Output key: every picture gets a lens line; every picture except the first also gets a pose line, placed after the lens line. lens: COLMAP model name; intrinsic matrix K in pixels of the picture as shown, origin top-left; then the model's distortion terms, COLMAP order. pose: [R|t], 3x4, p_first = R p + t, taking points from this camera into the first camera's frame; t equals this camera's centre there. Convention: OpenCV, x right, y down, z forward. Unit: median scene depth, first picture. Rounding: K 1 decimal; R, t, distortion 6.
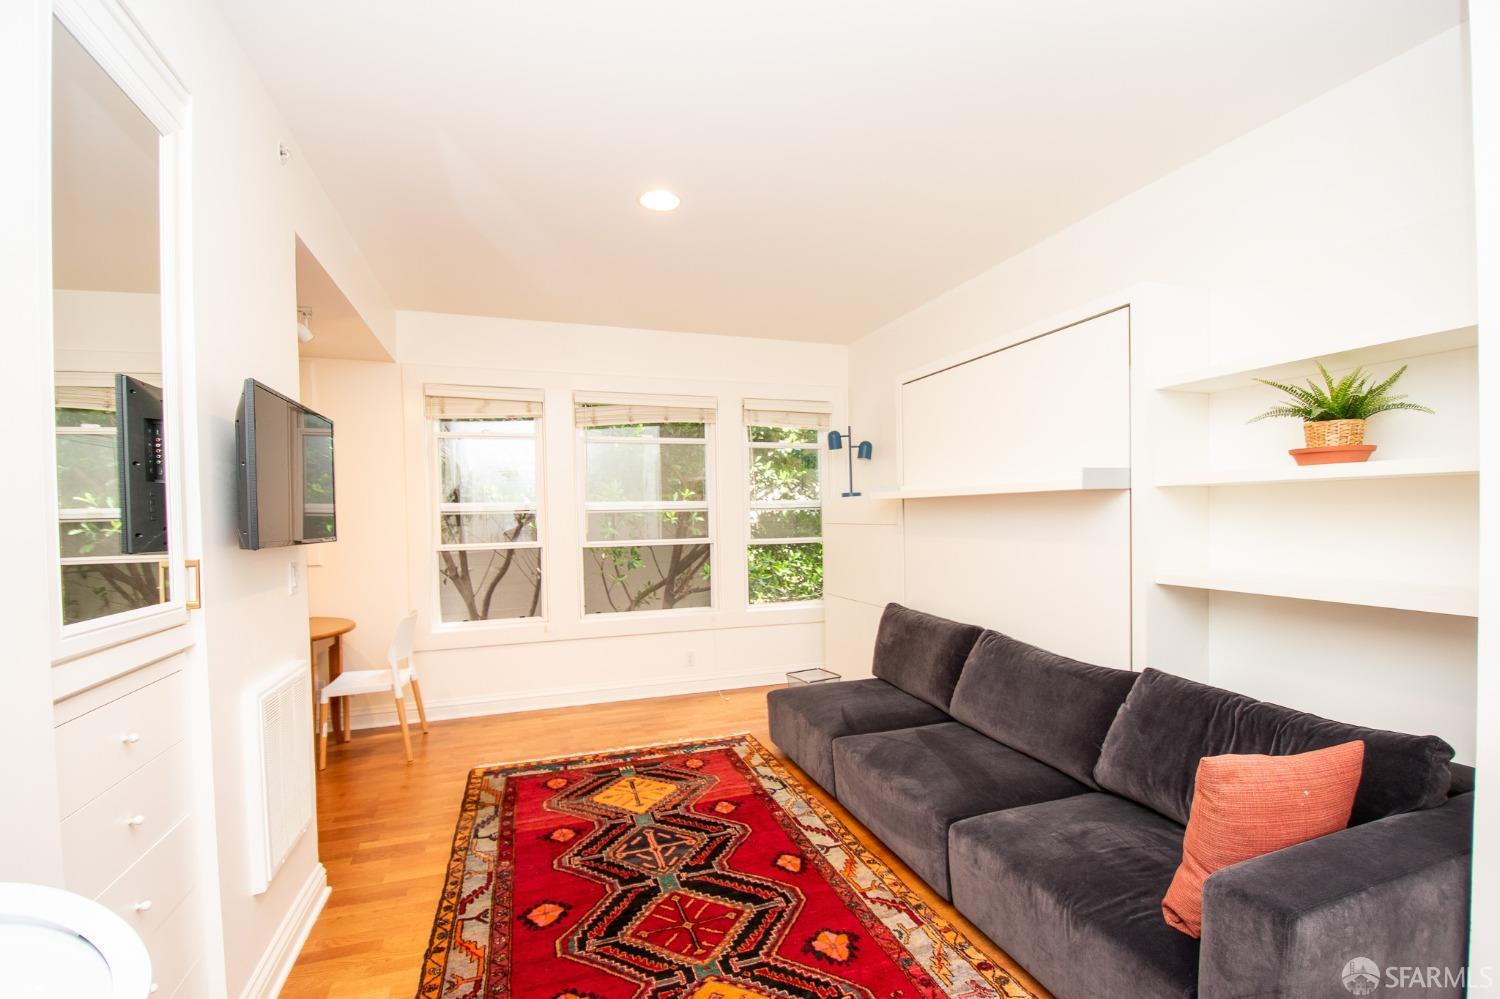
lens RADIAL K [[658.4, 0, 752.8], [0, 658.4, 521.5], [0, 0, 1]] dist [0.031499, -0.032613]
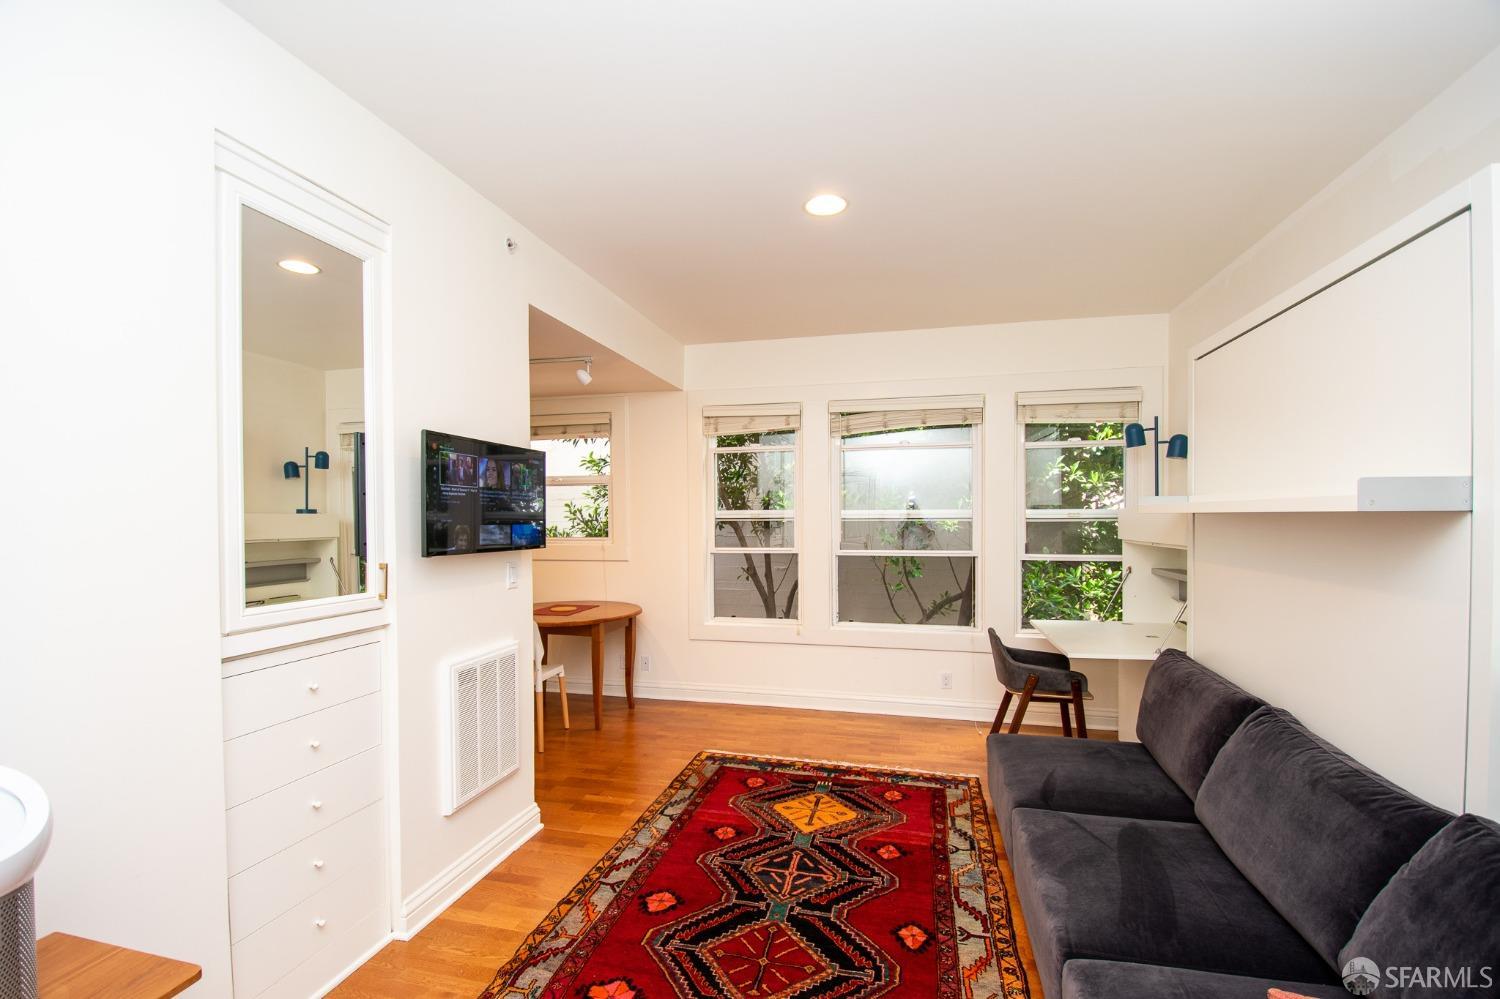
lens RADIAL K [[658.4, 0, 752.8], [0, 658.4, 521.5], [0, 0, 1]] dist [0.031499, -0.032613]
pose [[0.840491, 0.017890, -0.541530, 0.306001], [-0.017361, 0.999831, 0.006085, -0.027990], [0.541548, 0.004287, 0.840659, 0.136072]]
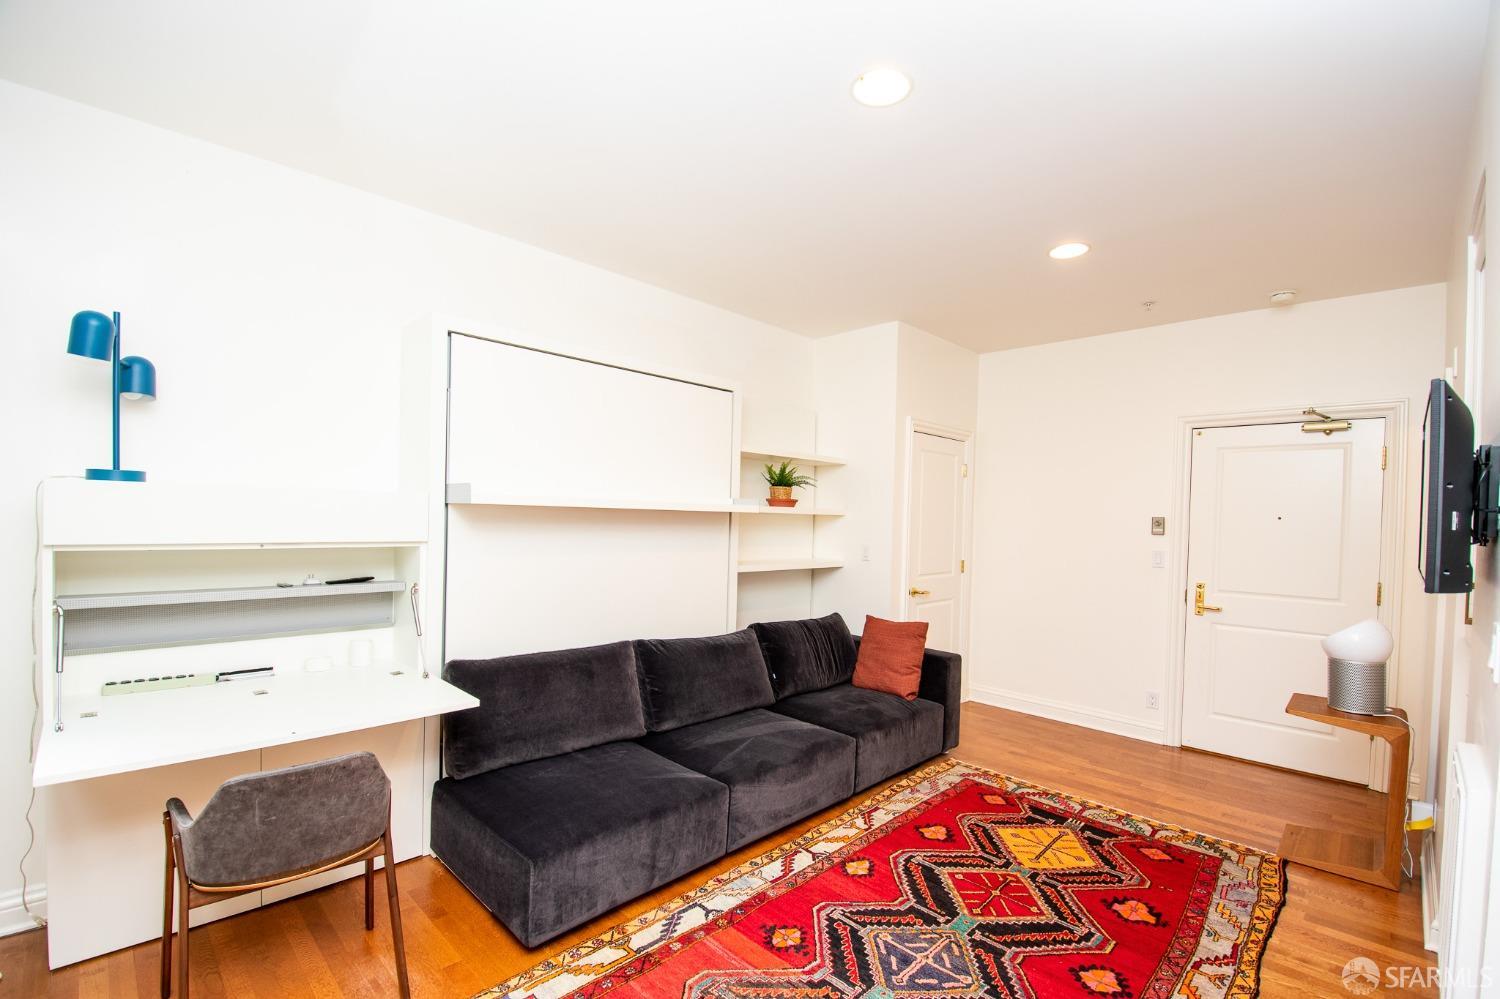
lens RADIAL K [[658.4, 0, 752.8], [0, 658.4, 521.5], [0, 0, 1]] dist [0.031499, -0.032613]
pose [[-0.443277, -0.000439, 0.896385, -0.719623], [-0.009320, 0.999948, -0.004119, -0.019828], [-0.896336, -0.010180, -0.443258, 1.447783]]
